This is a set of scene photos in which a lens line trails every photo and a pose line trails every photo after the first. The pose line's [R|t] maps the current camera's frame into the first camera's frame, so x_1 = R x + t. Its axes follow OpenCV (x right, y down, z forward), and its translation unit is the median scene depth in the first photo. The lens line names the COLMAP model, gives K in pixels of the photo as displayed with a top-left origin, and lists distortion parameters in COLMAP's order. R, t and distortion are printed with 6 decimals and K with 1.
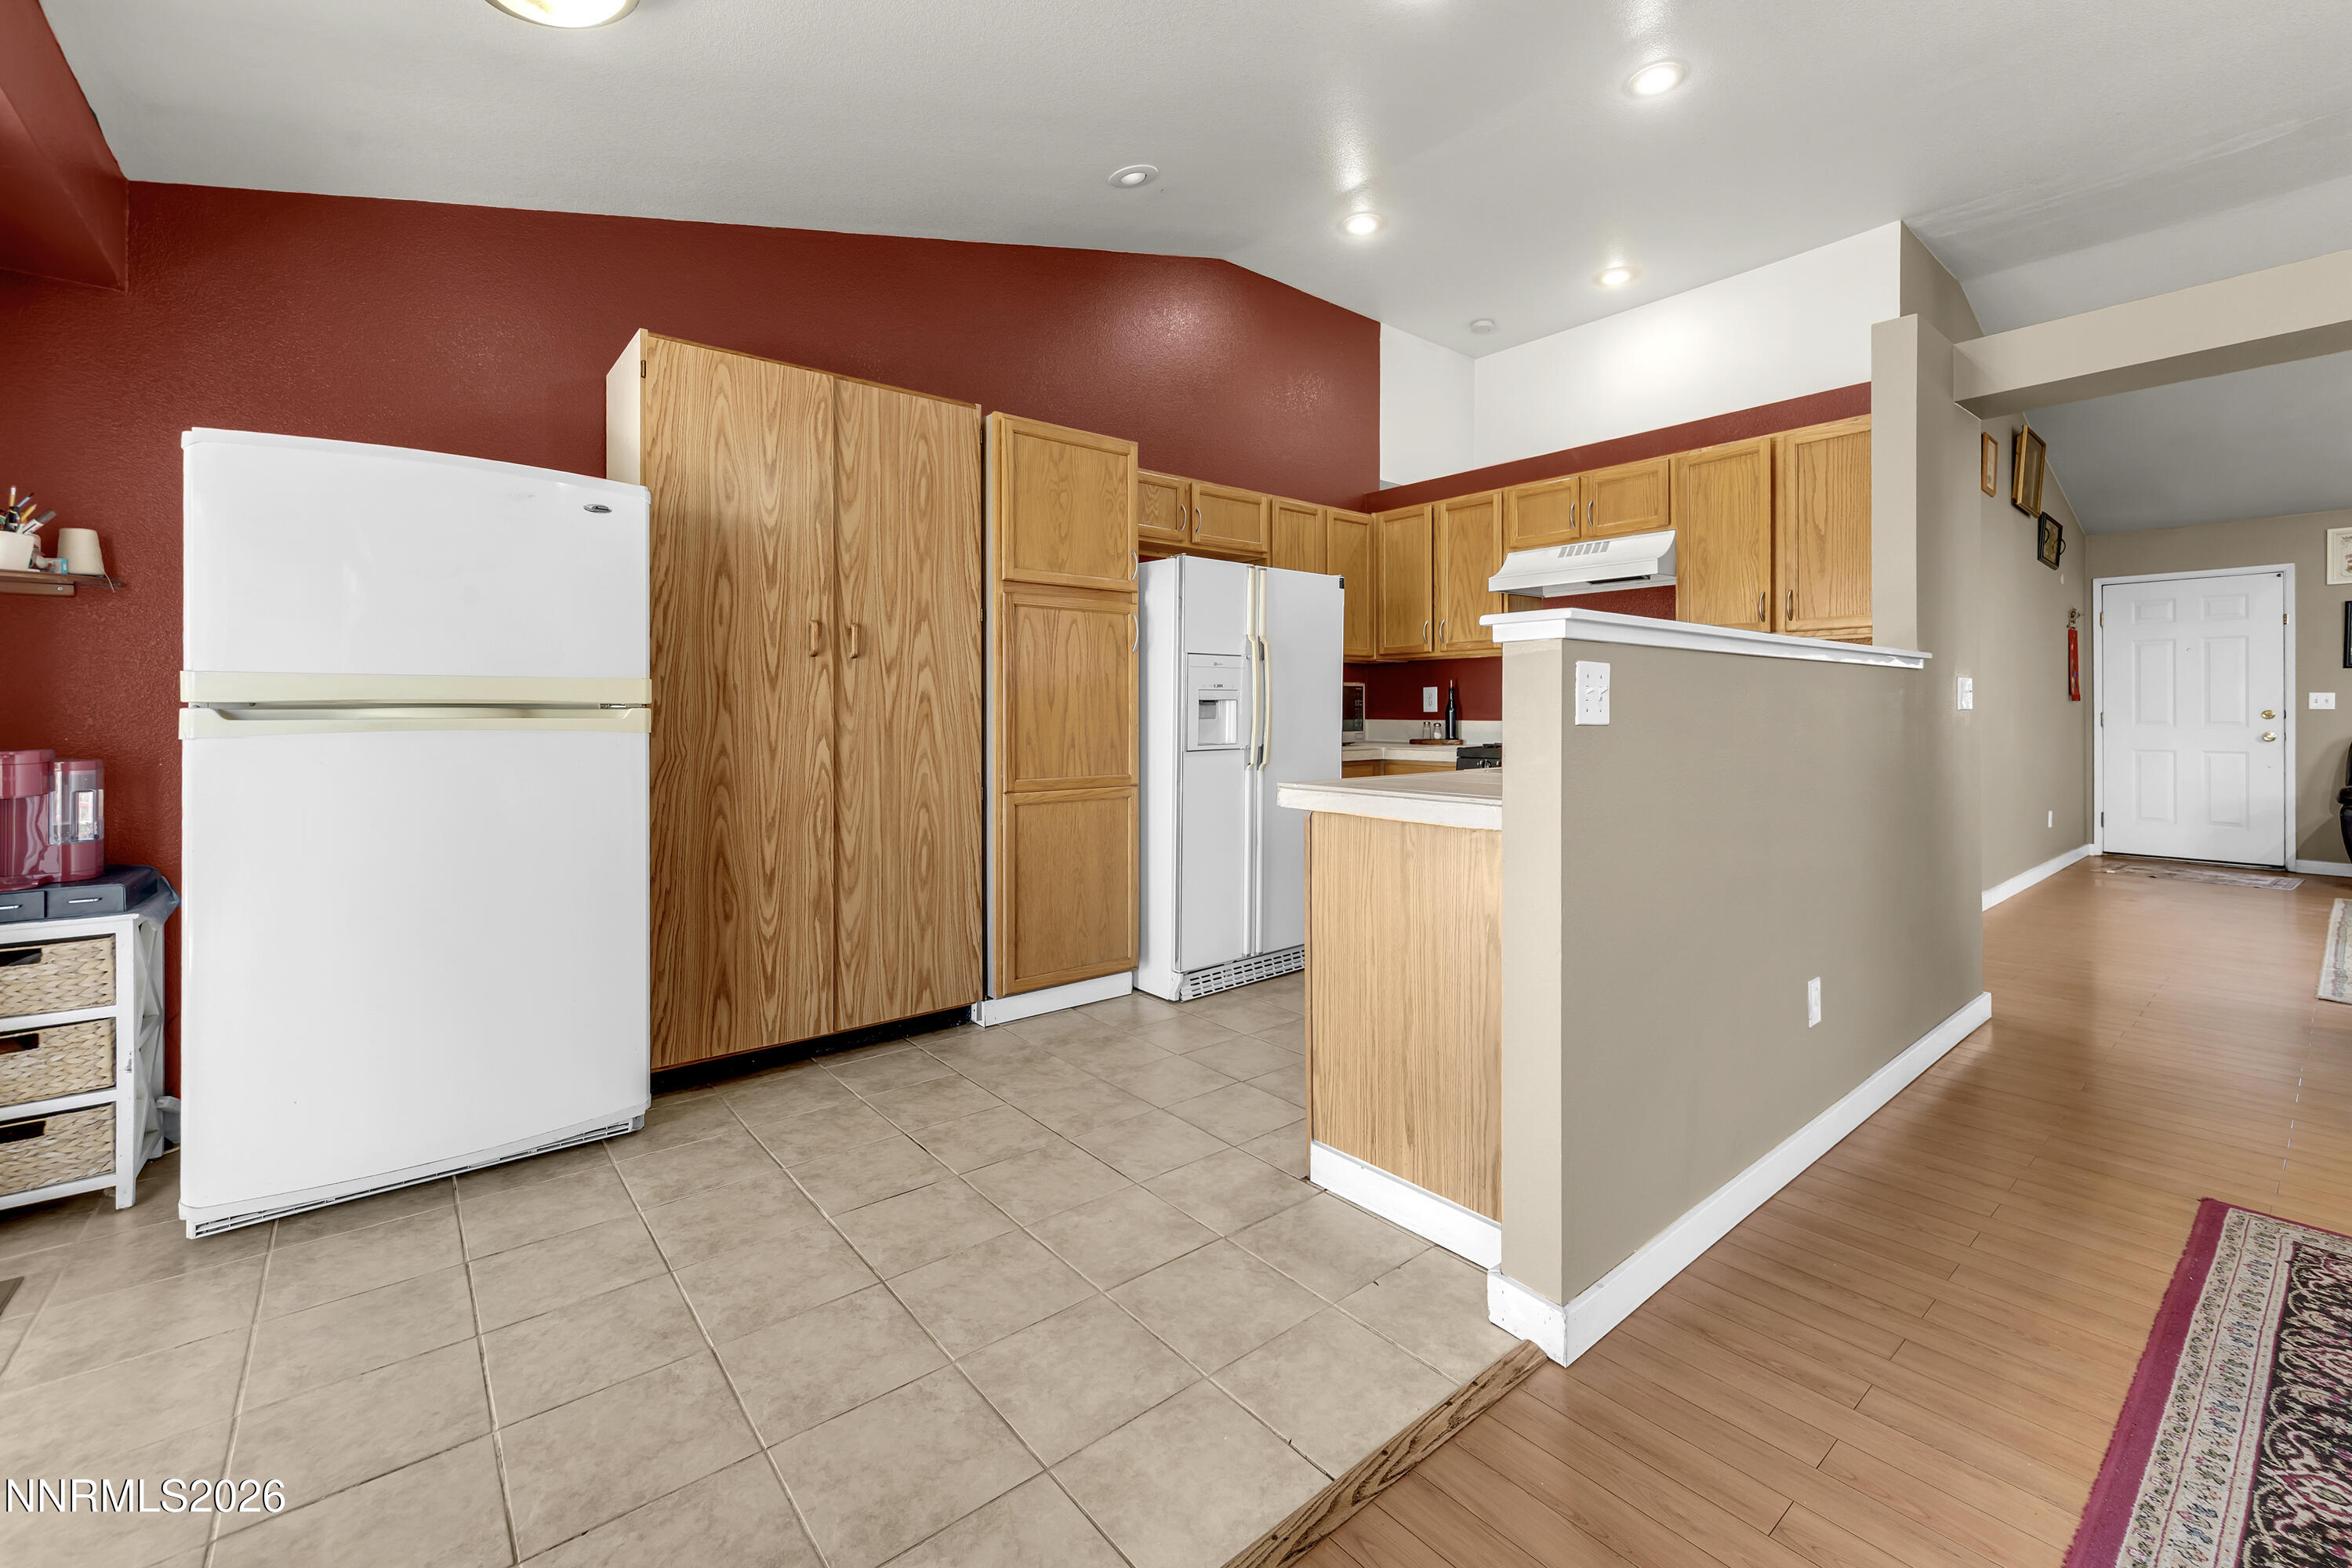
lens RADIAL K [[976.4, 0, 1185.8], [0, 976.4, 708.7], [0, 0, 1]] dist [0.007648, -0.000416]
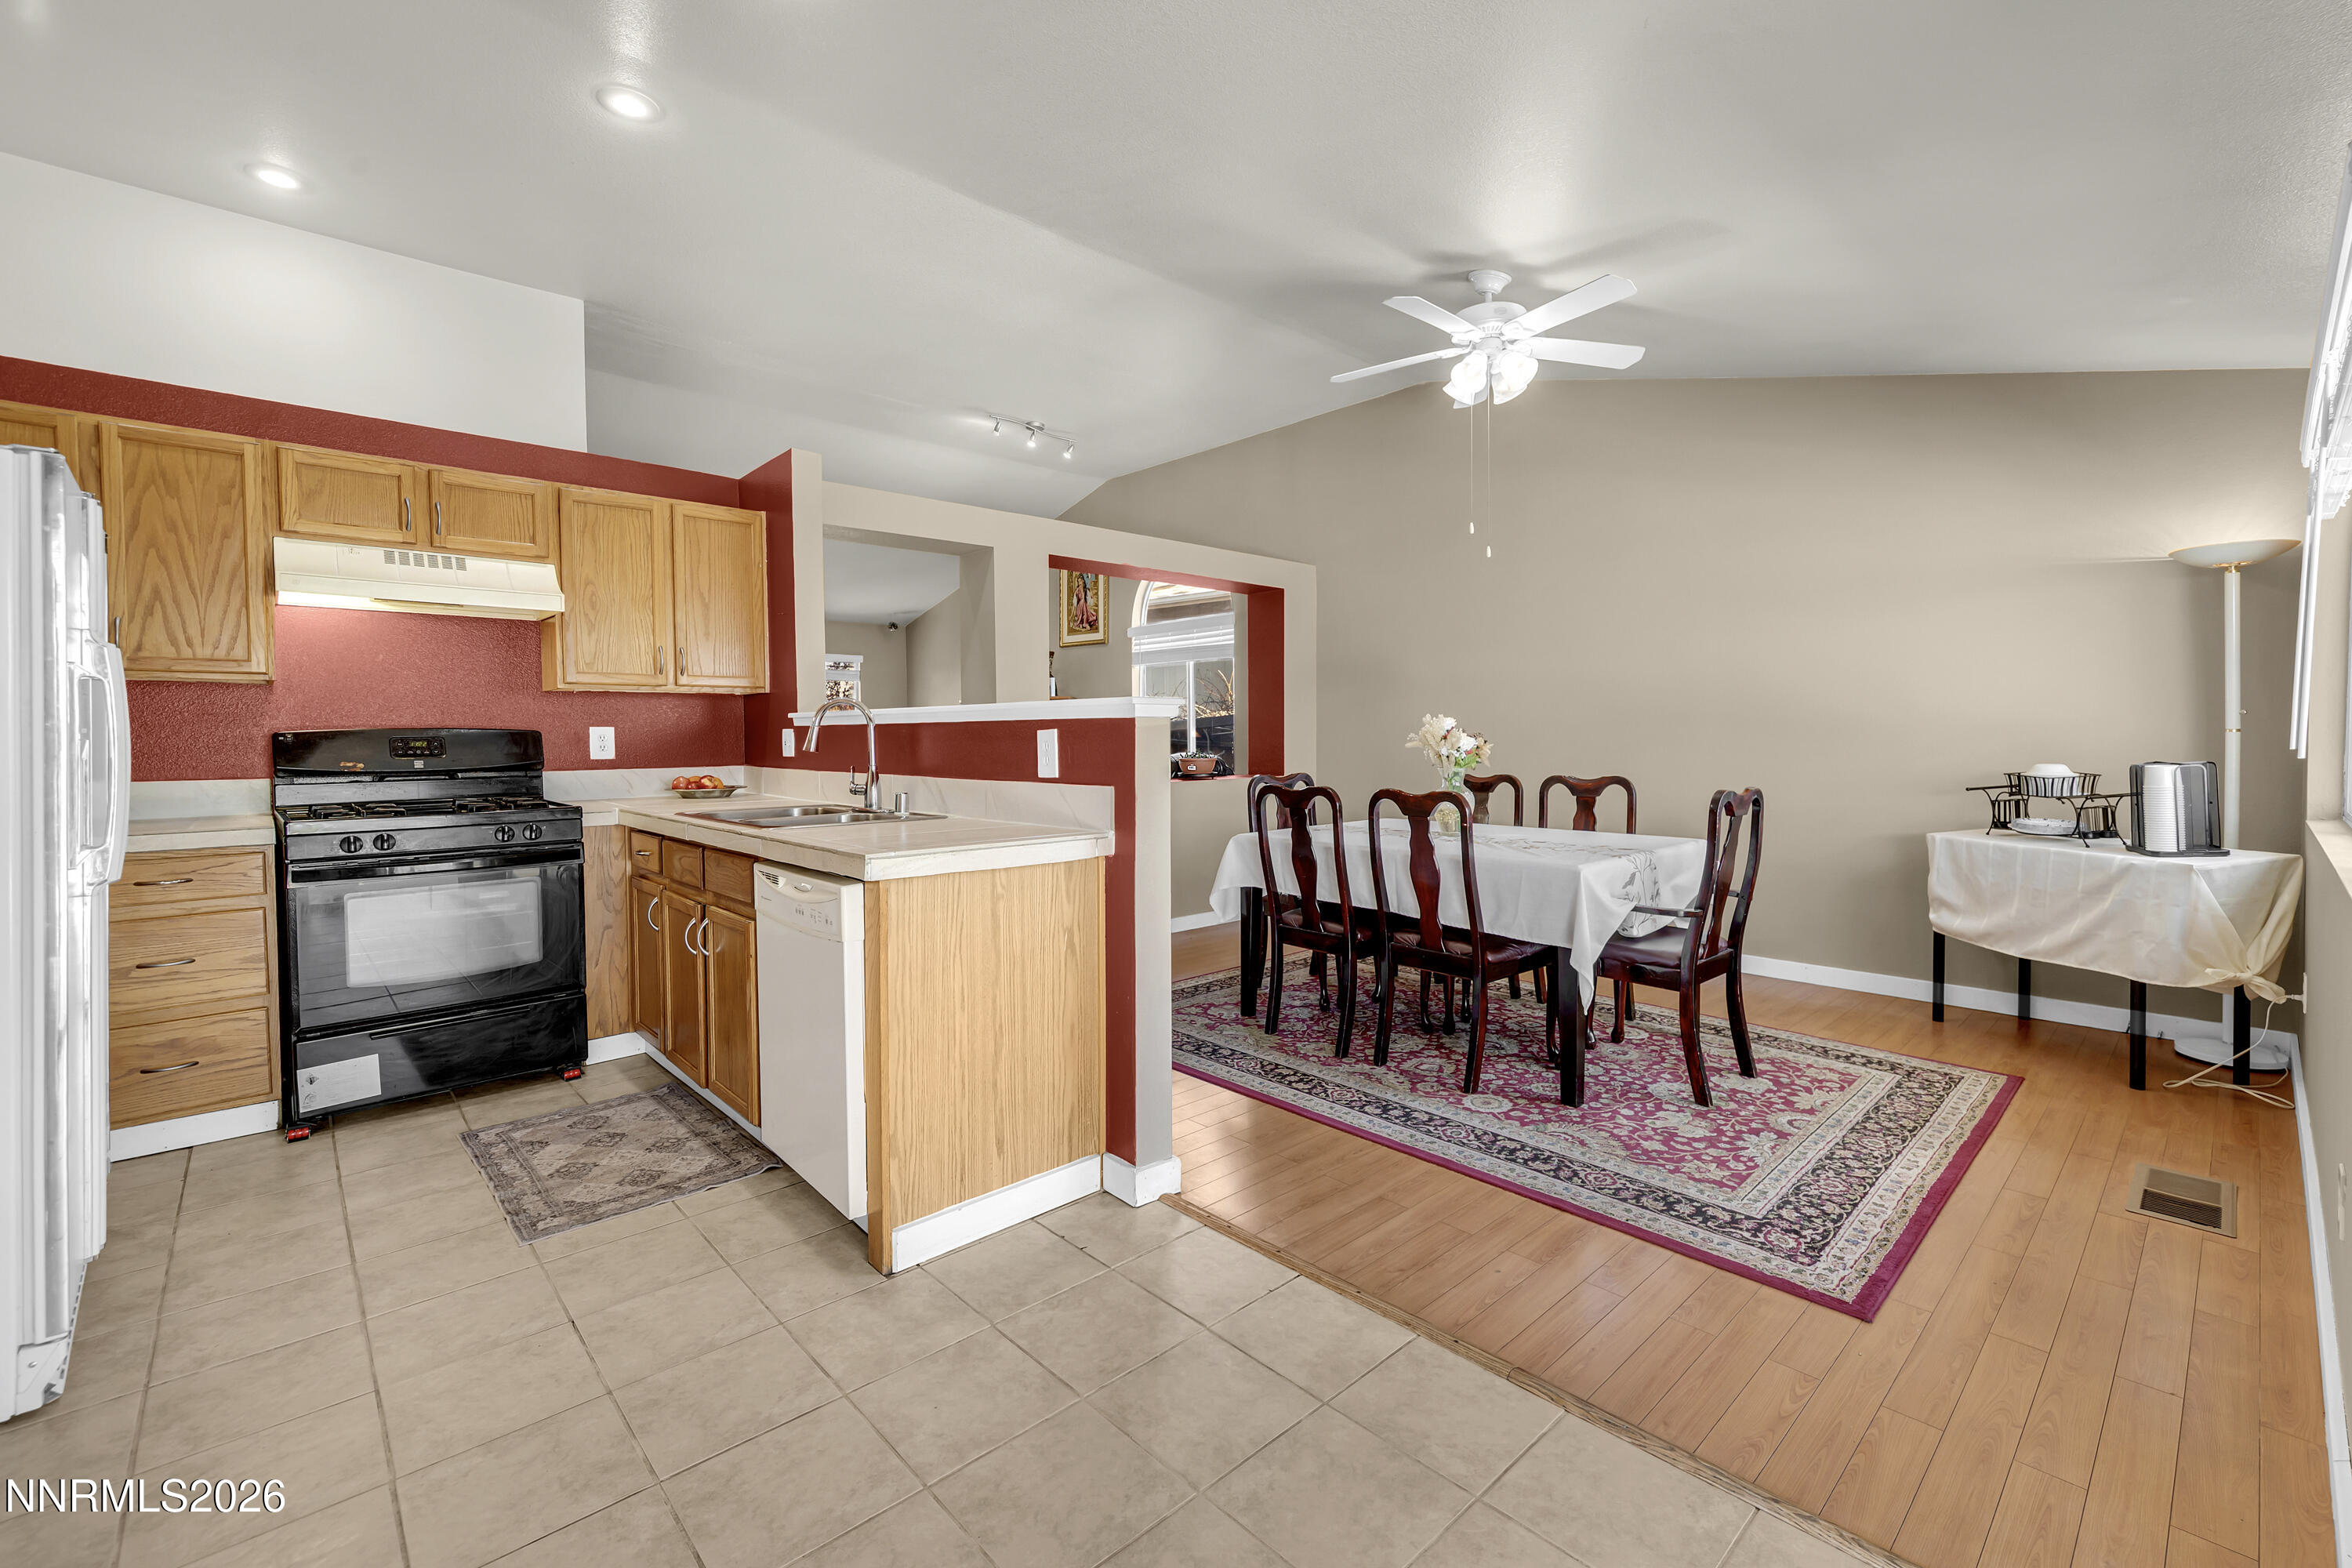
lens RADIAL K [[986.9, 0, 1220.5], [0, 986.9, 766.0], [0, 0, 1]] dist [0.003520, -0.000582]
pose [[-0.072994, -0.027263, 0.996960, -0.619083], [0.003421, 0.999614, 0.027586, -0.021041], [-0.997327, 0.005424, -0.072872, 0.565749]]
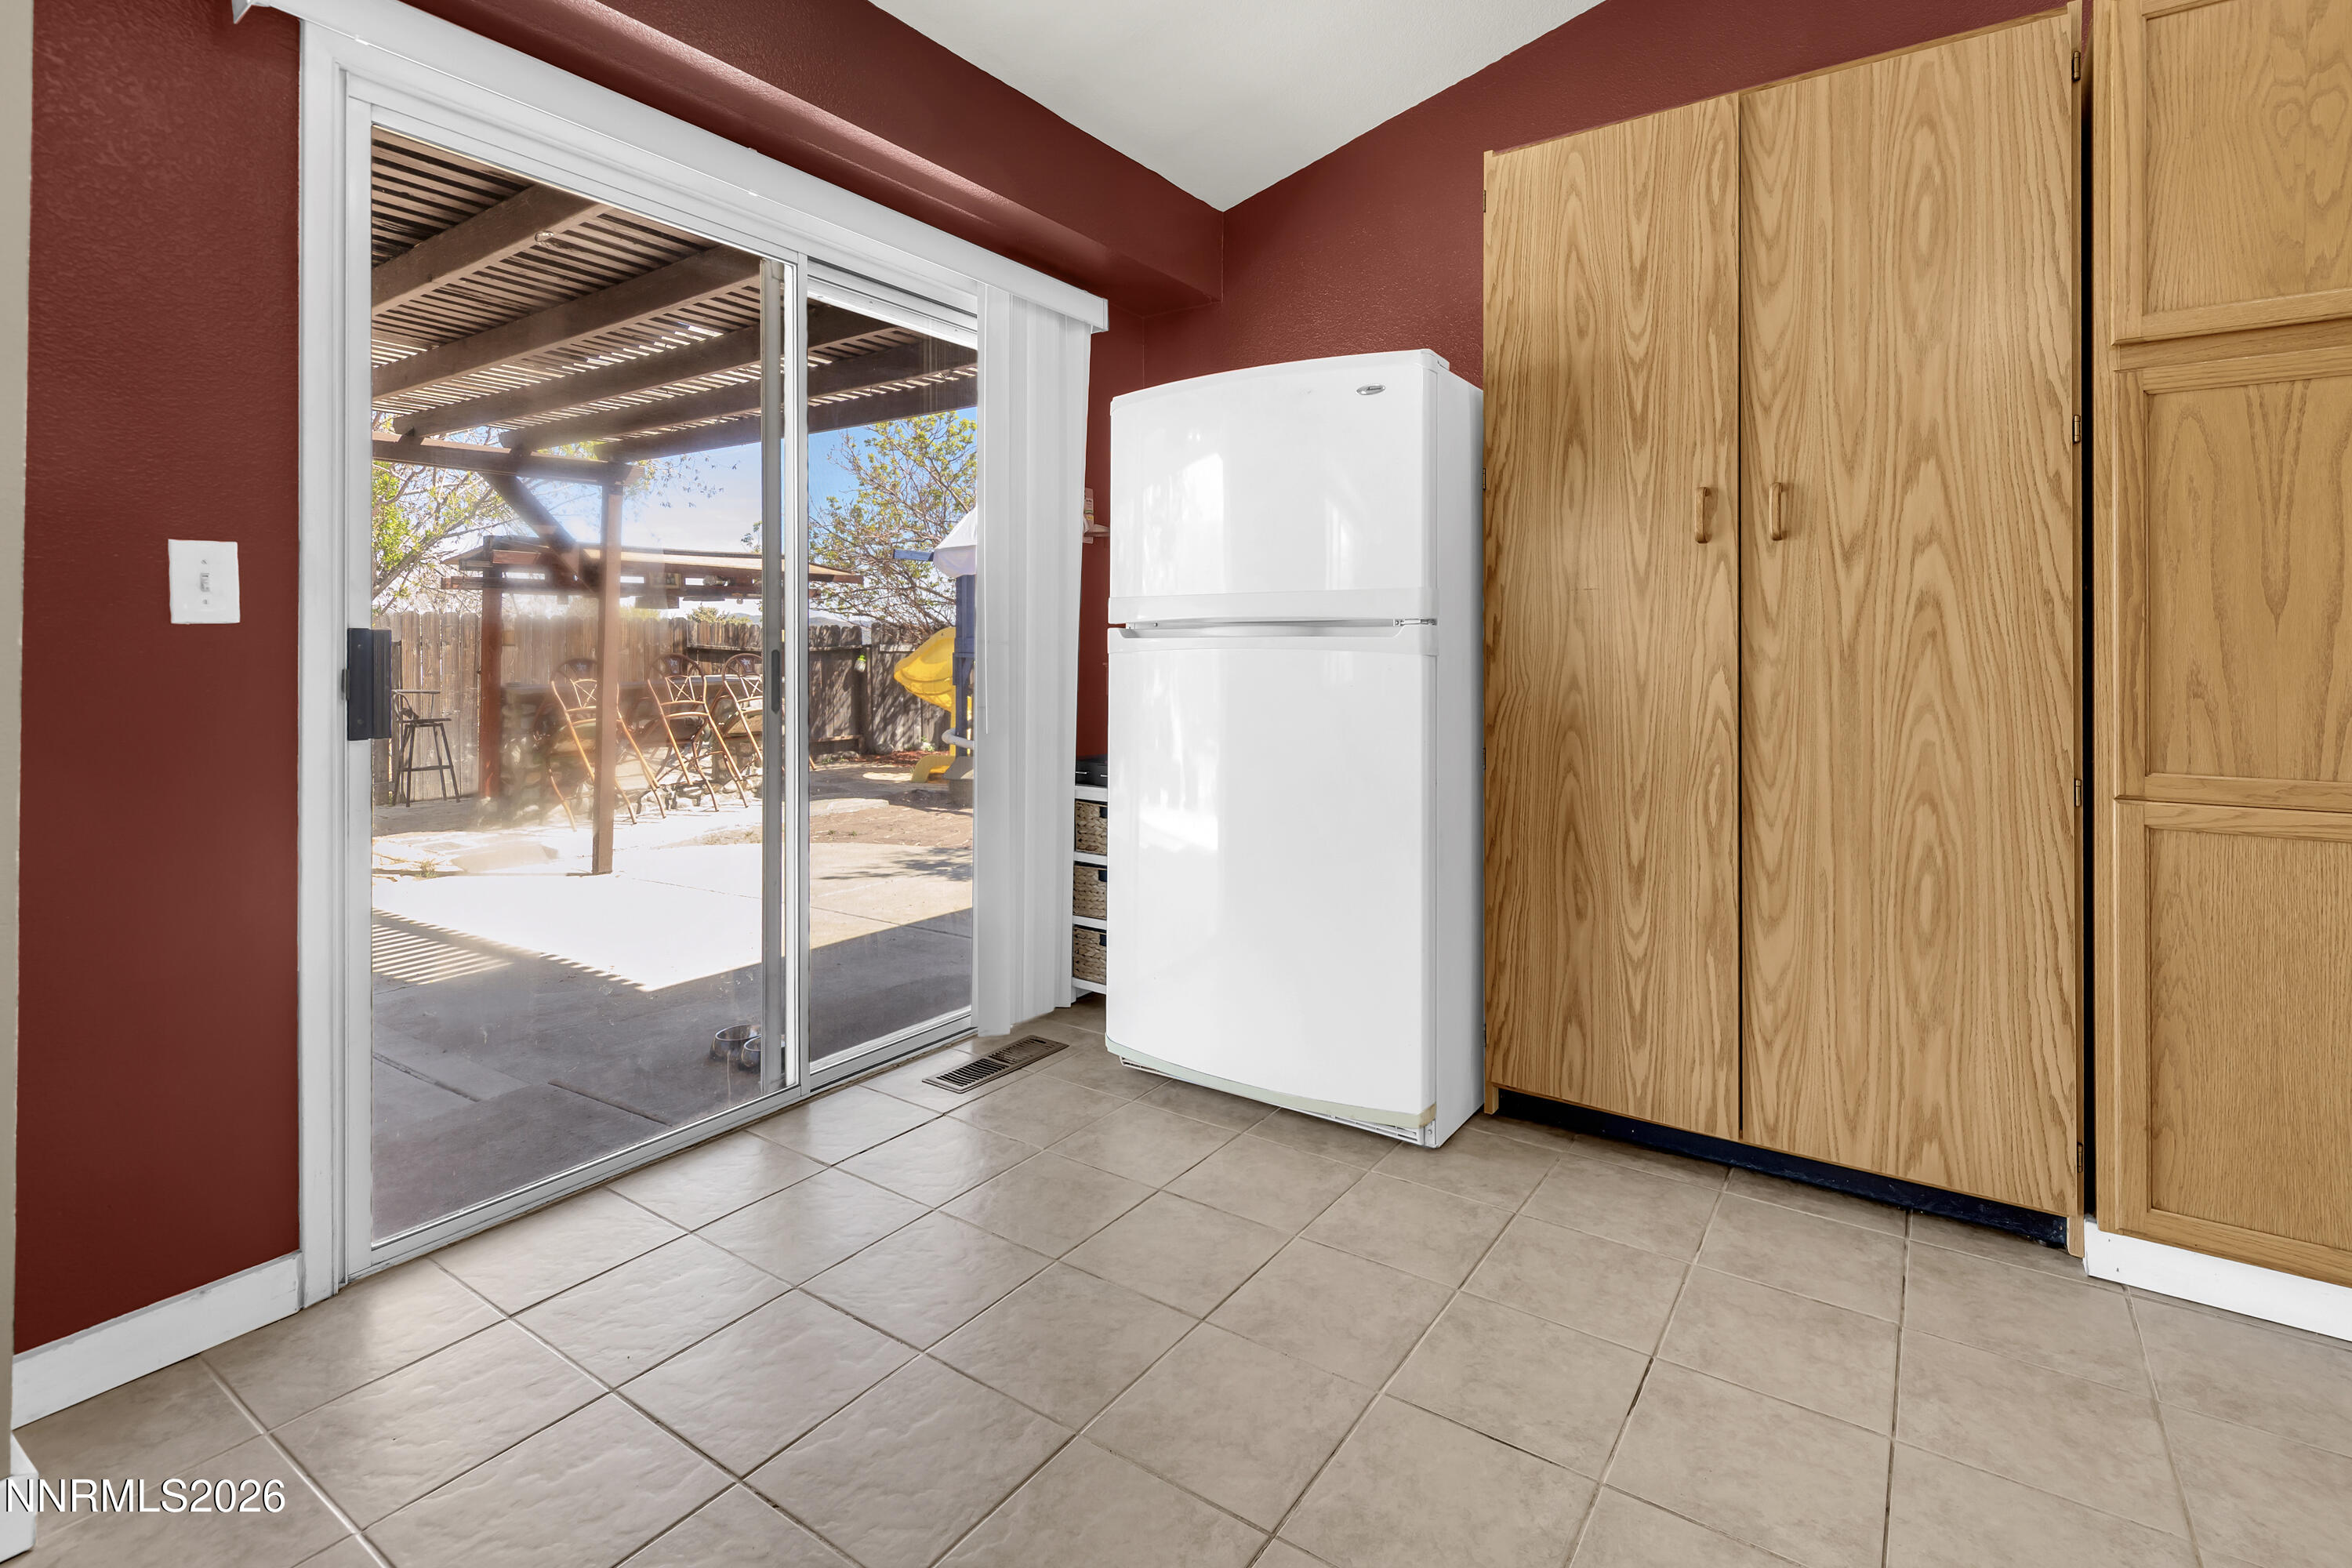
lens RADIAL K [[1101.2, 0, 1220.9], [0, 1101.2, 643.1], [0, 0, 1]] dist [0.002865, 0.000226]
pose [[0.290039, -0.002367, -0.957012, 0.214992], [0.001451, 0.999997, -0.002034, 0.013150], [0.957014, -0.000799, 0.290042, 0.470790]]
